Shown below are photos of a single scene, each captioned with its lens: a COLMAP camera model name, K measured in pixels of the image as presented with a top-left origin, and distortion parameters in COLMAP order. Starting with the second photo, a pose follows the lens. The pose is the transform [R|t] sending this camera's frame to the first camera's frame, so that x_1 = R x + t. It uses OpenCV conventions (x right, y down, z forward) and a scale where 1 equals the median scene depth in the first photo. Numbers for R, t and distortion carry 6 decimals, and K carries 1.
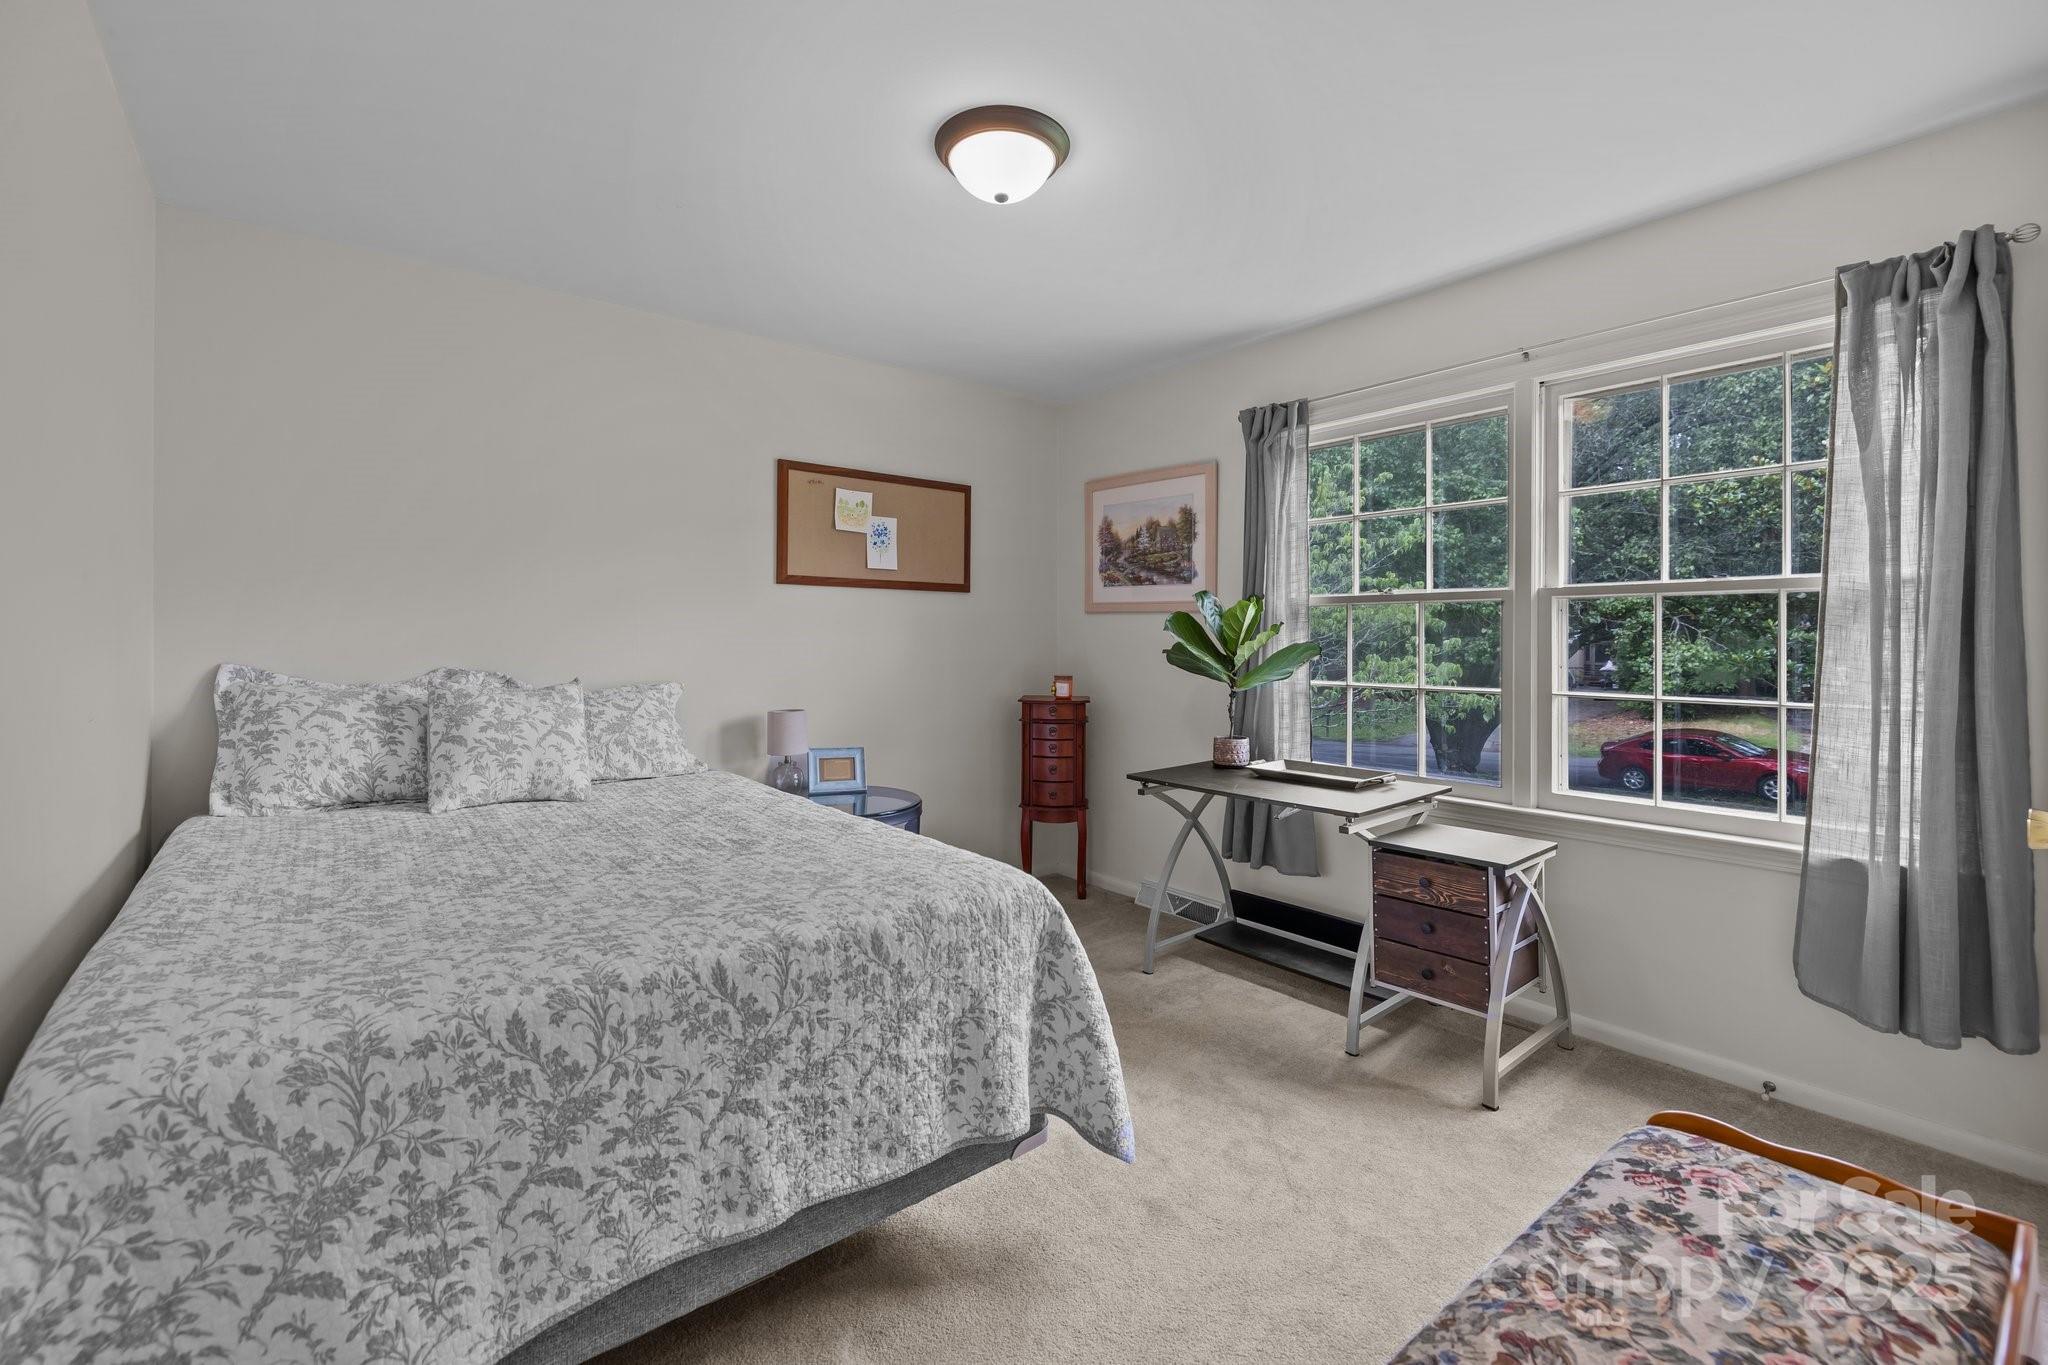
lens RADIAL K [[866.5, 0, 1020.4], [0, 866.5, 640.1], [0, 0, 1]] dist [-0.002445, -0.000625]
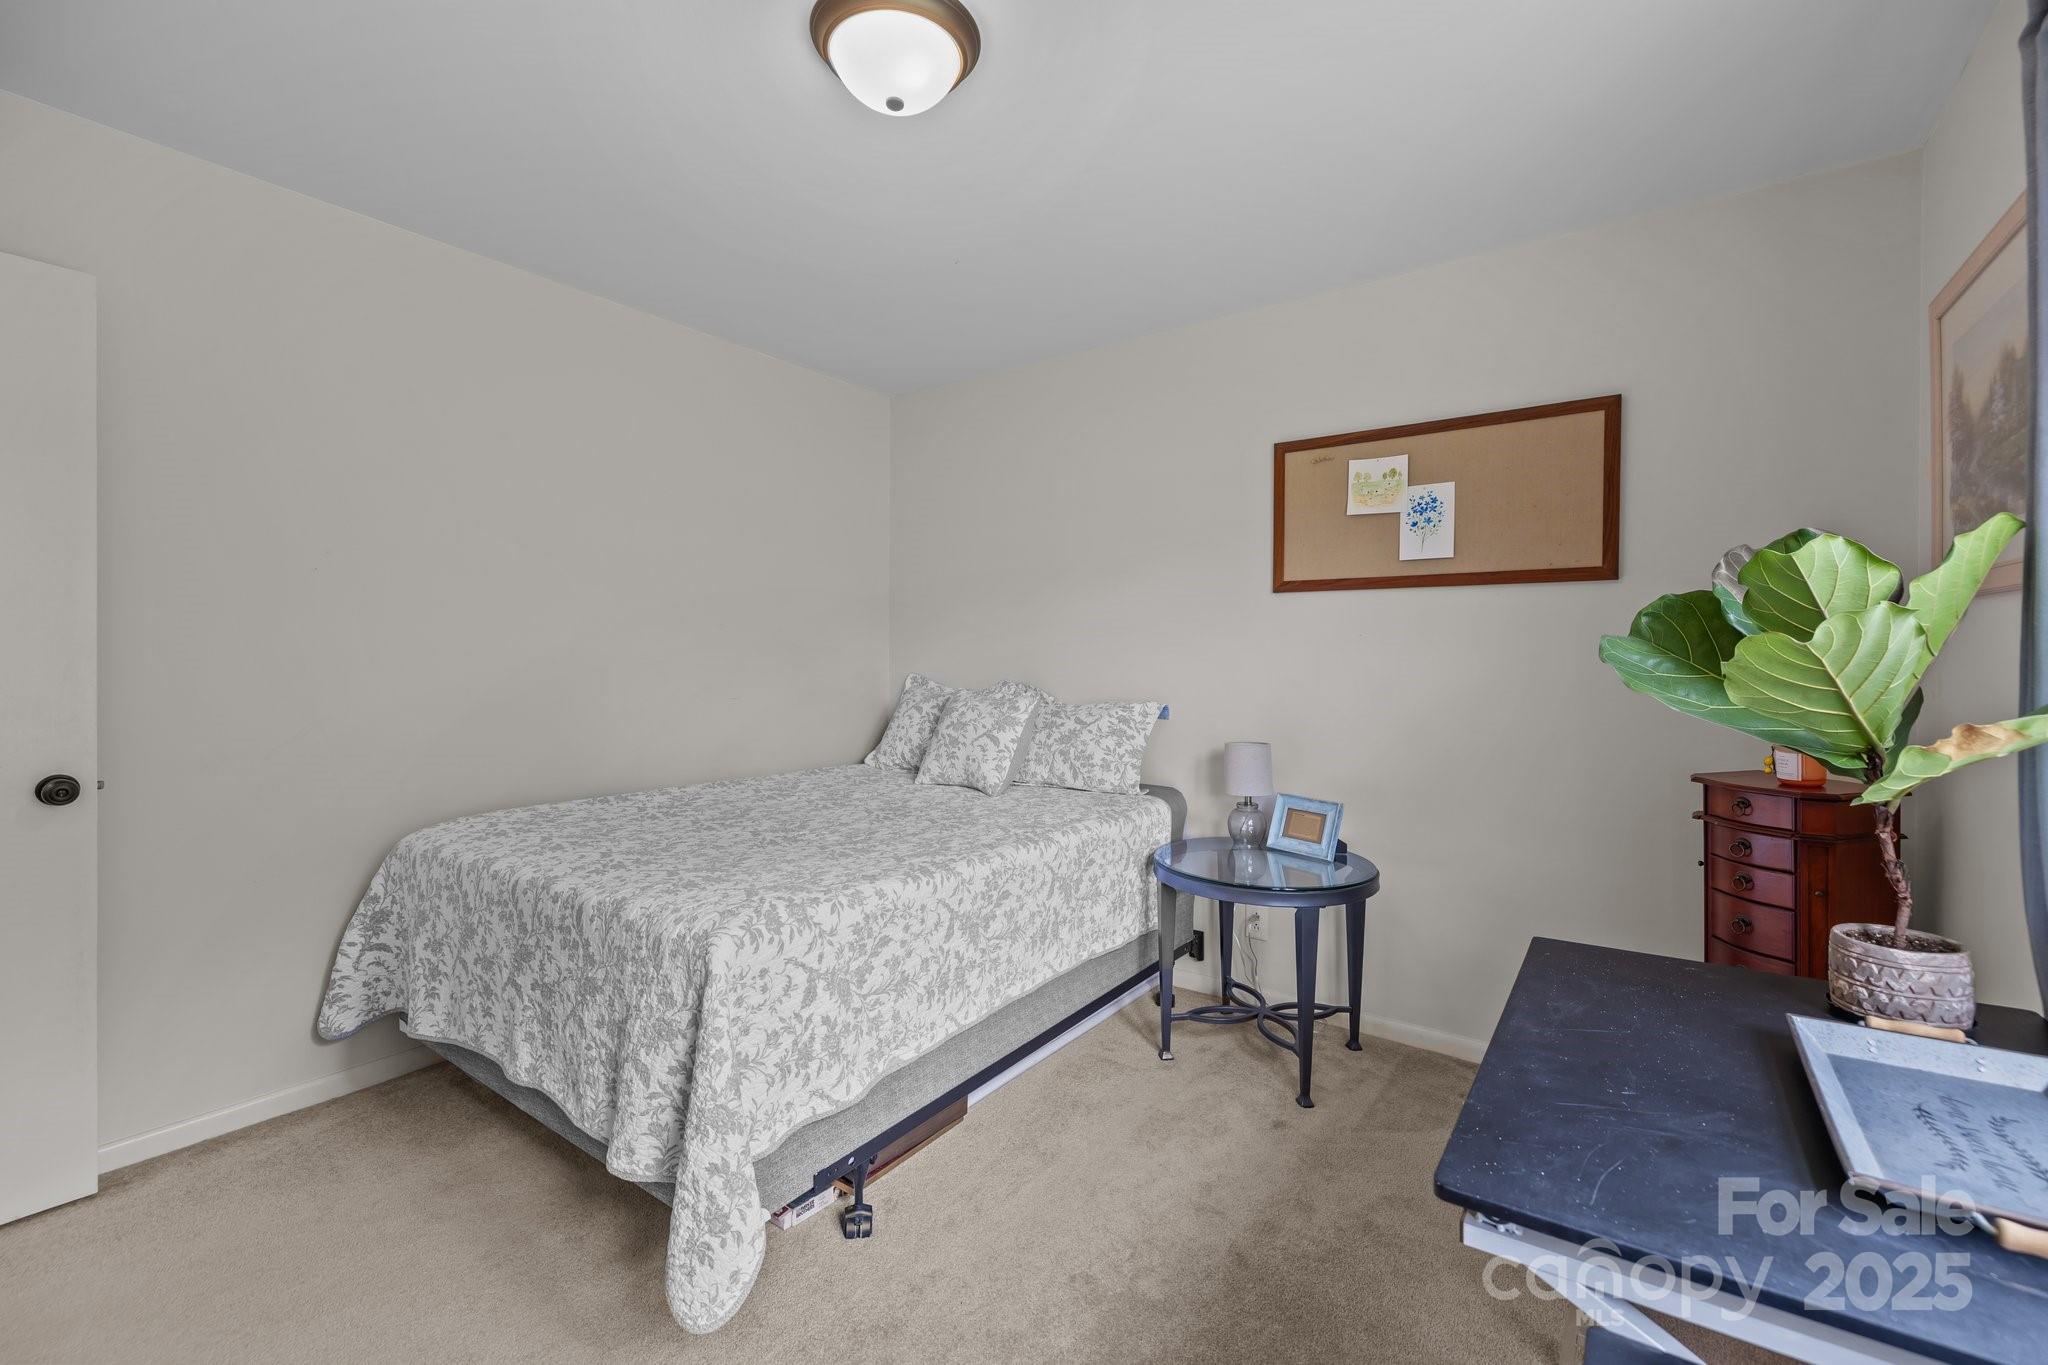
lens RADIAL K [[866.5, 0, 1028.9], [0, 866.5, 676.6], [0, 0, 1]] dist [-0.002445, -0.000625]
pose [[0.256065, 0.014529, -0.966550, 0.469171], [-0.011978, 0.999858, 0.011857, 0.008497], [0.966585, 0.008541, 0.256203, 0.555507]]
